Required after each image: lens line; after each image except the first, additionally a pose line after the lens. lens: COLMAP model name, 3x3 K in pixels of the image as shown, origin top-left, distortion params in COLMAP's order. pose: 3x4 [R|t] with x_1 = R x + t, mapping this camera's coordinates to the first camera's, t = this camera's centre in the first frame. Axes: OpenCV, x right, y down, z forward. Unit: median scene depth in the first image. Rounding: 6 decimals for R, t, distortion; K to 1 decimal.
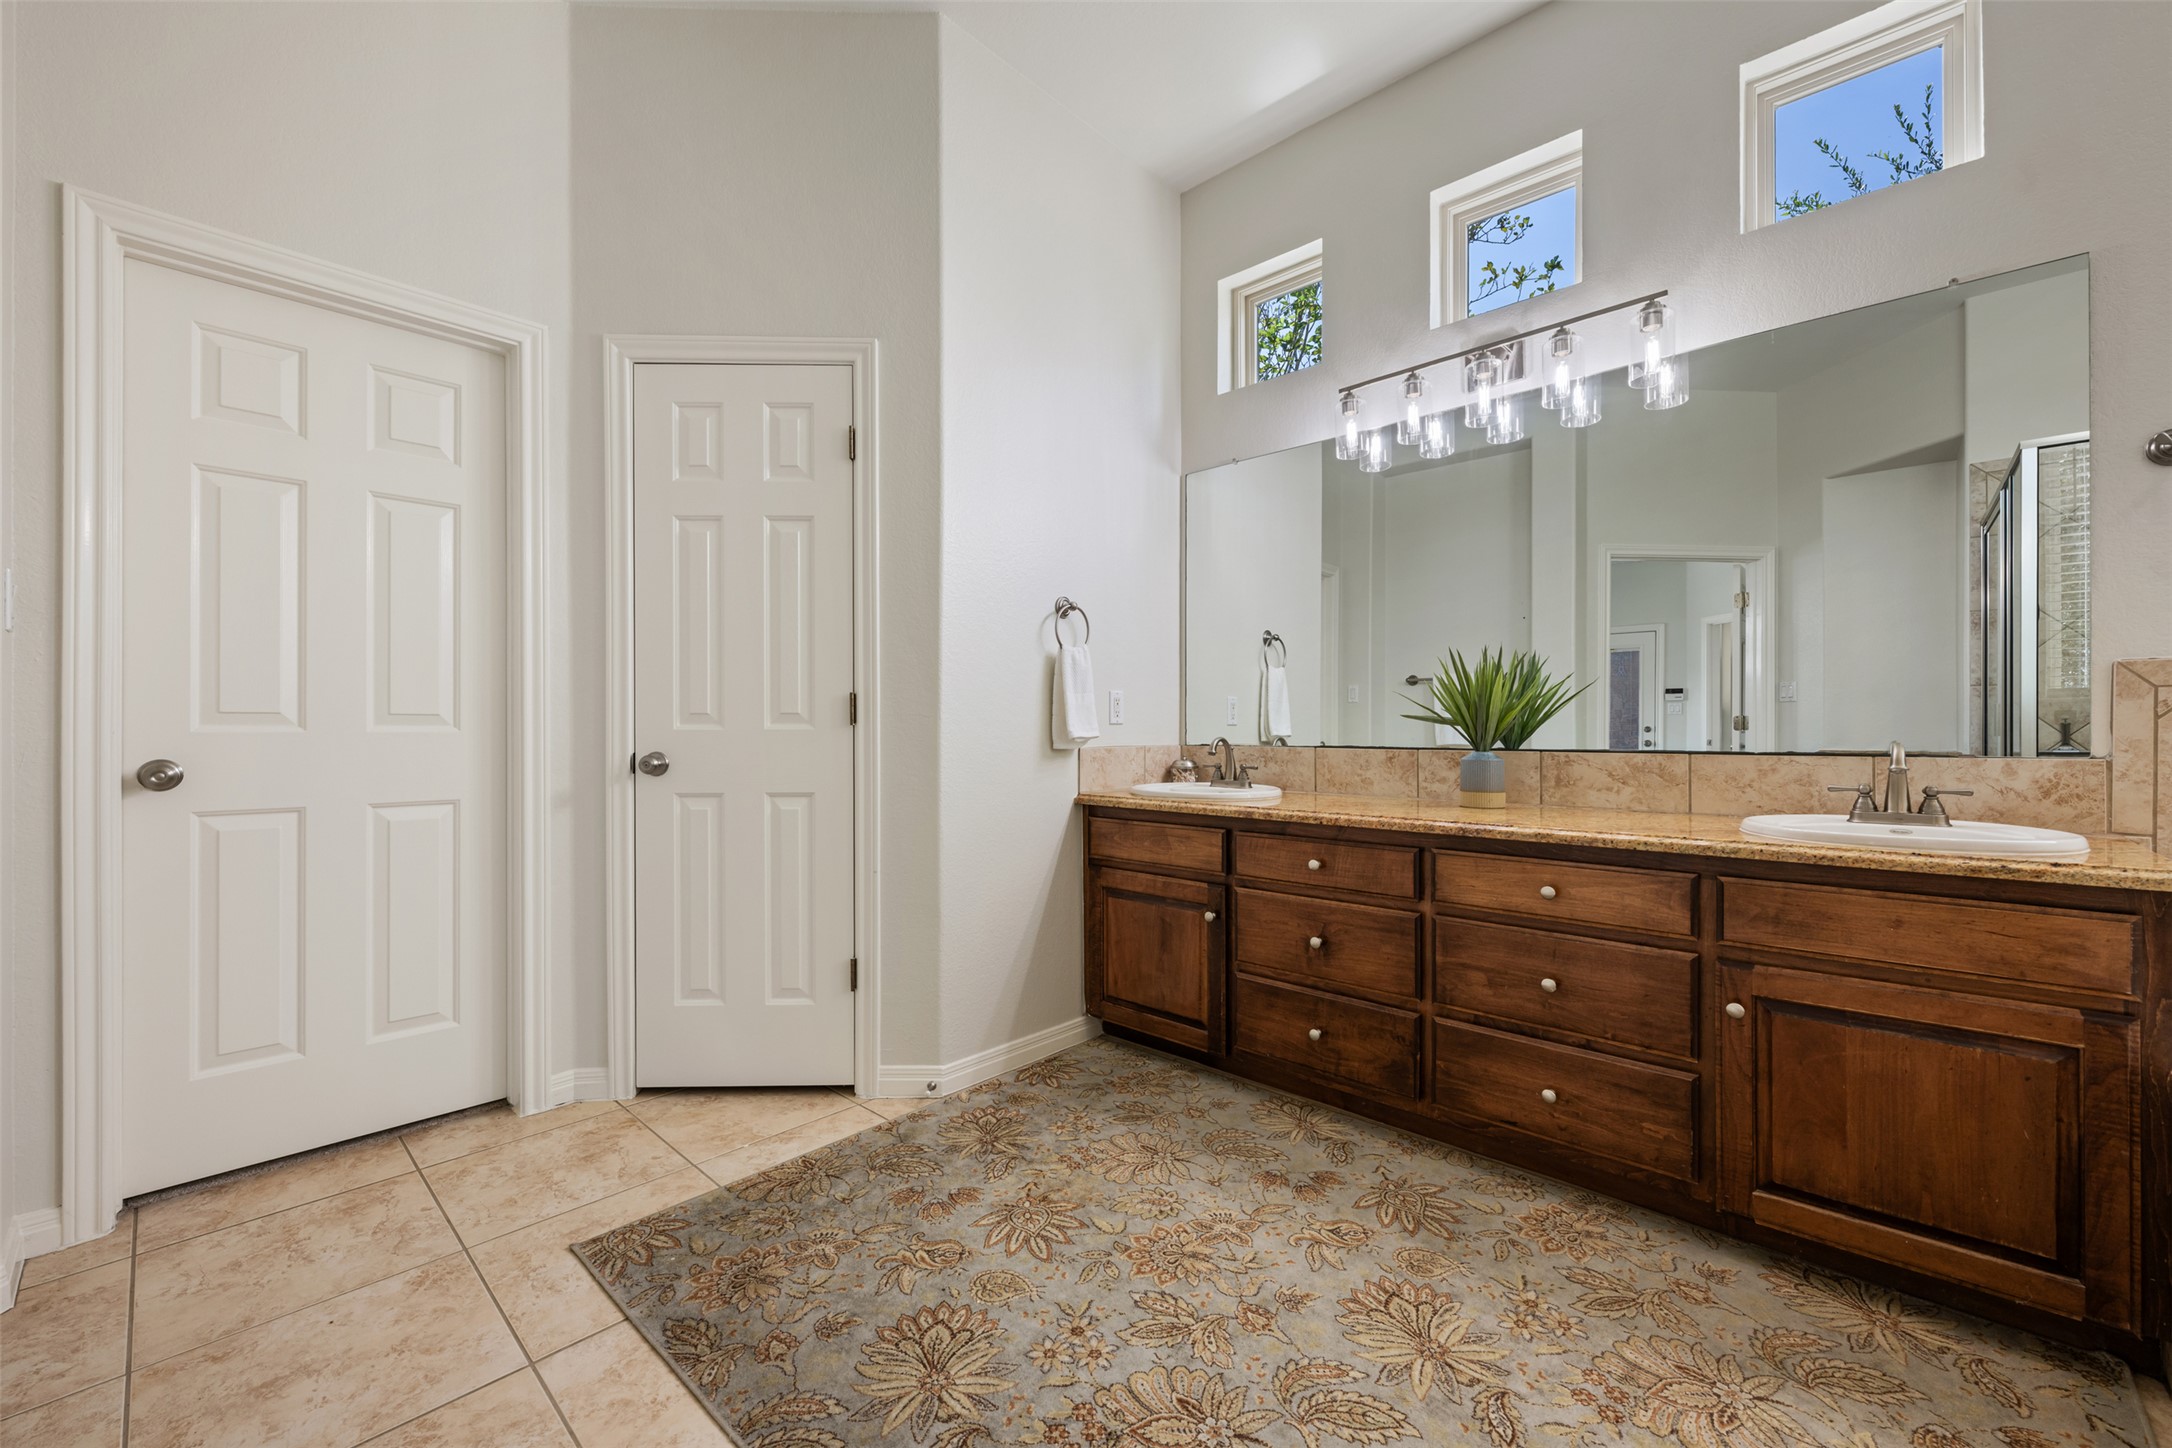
lens RADIAL K [[862.5, 0, 1079.0], [0, 862.5, 726.8], [0, 0, 1]] dist [-0.000221, 0.000246]
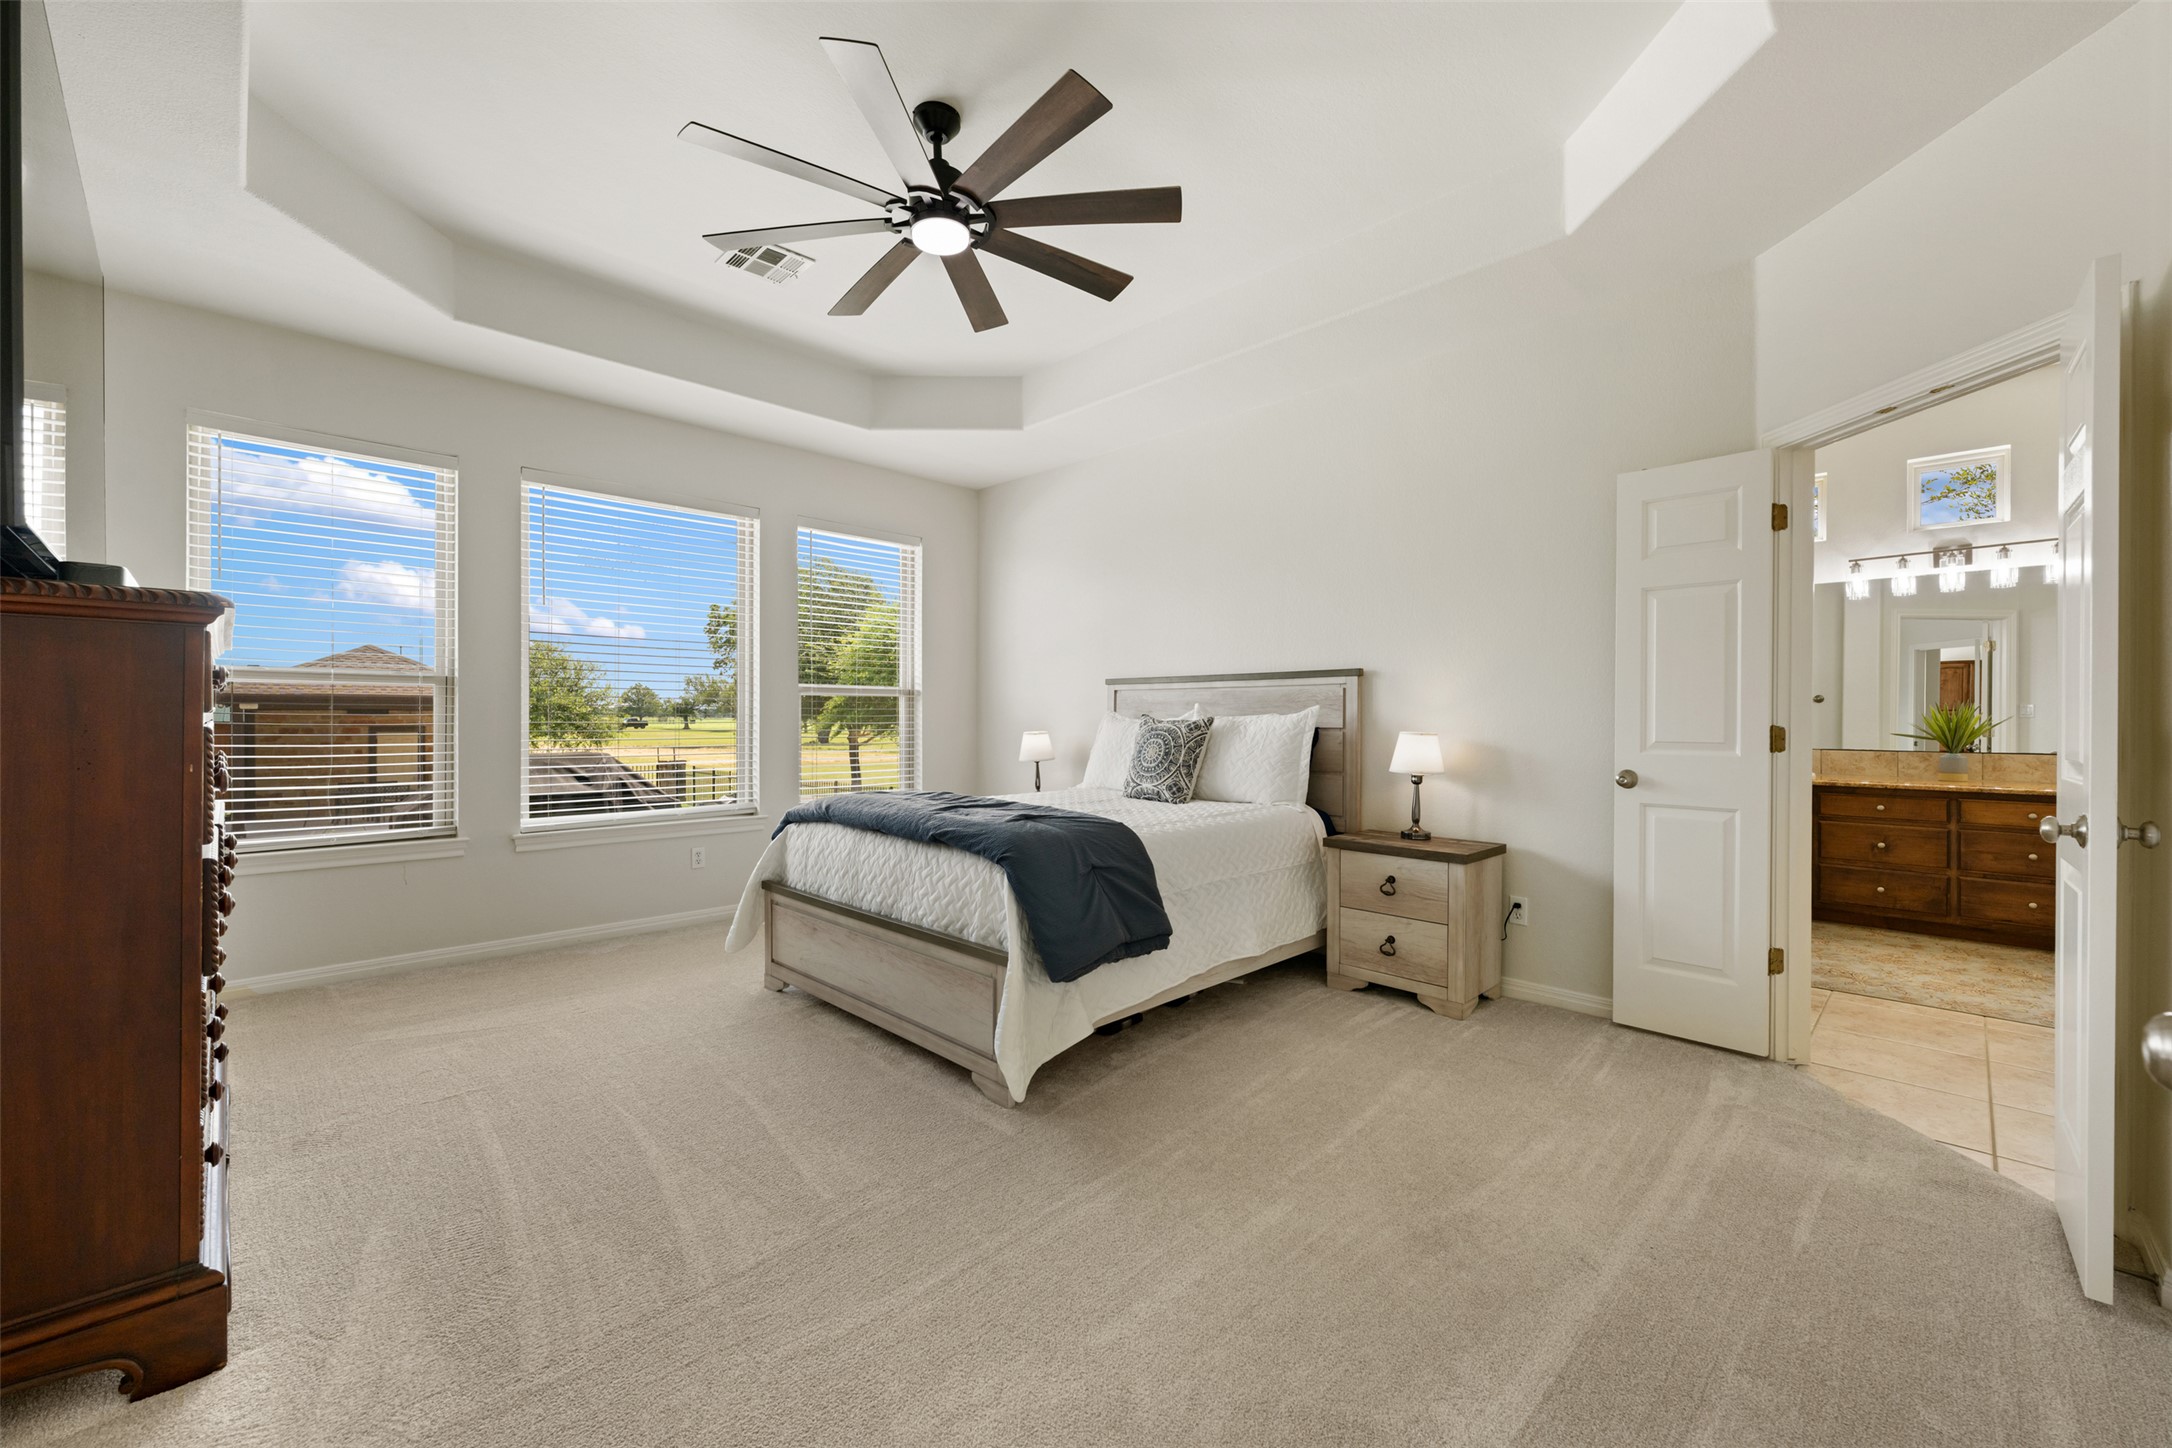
lens RADIAL K [[862.5, 0, 1087.1], [0, 862.5, 718.3], [0, 0, 1]] dist [-0.000221, 0.000246]
pose [[0.999257, 0.004038, -0.038330, -1.597187], [-0.003888, 0.999984, 0.004008, -0.057815], [0.038345, -0.003856, 0.999257, -1.175044]]
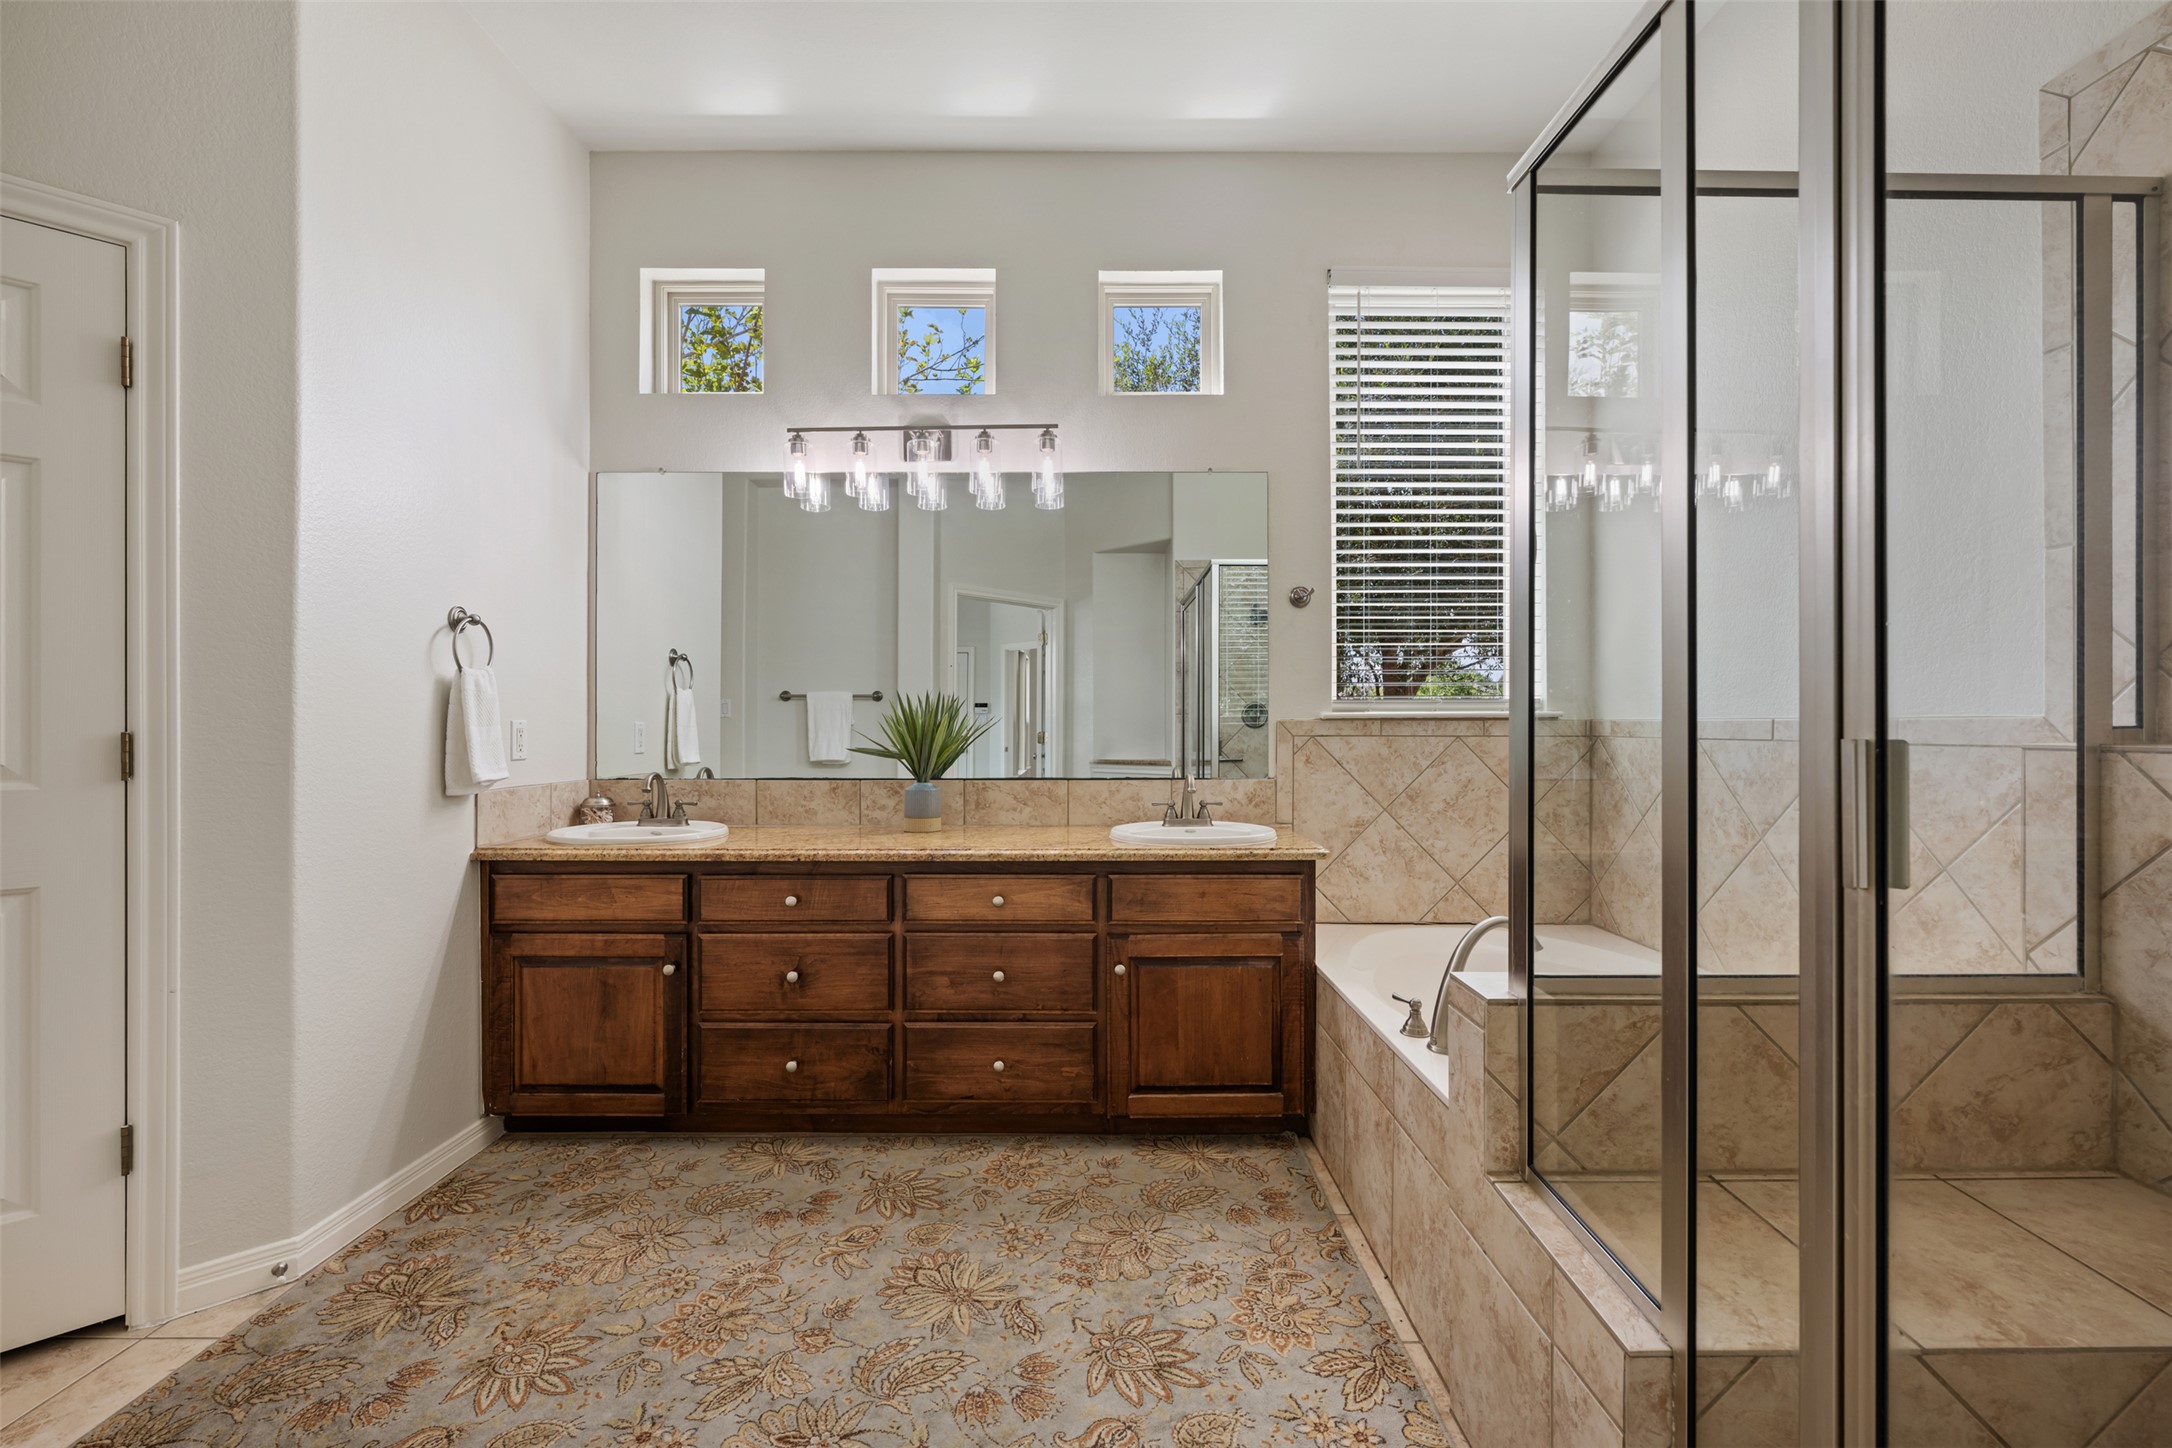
lens RADIAL K [[925.5, 0, 1082.4], [0, 925.5, 721.3], [0, 0, 1]] dist [0.000369, -0.000111]
pose [[0.732456, 0.003111, 0.680807, -0.230599], [-0.001096, 0.999994, -0.003390, -0.052173], [-0.680813, 0.001736, 0.732455, -0.044933]]
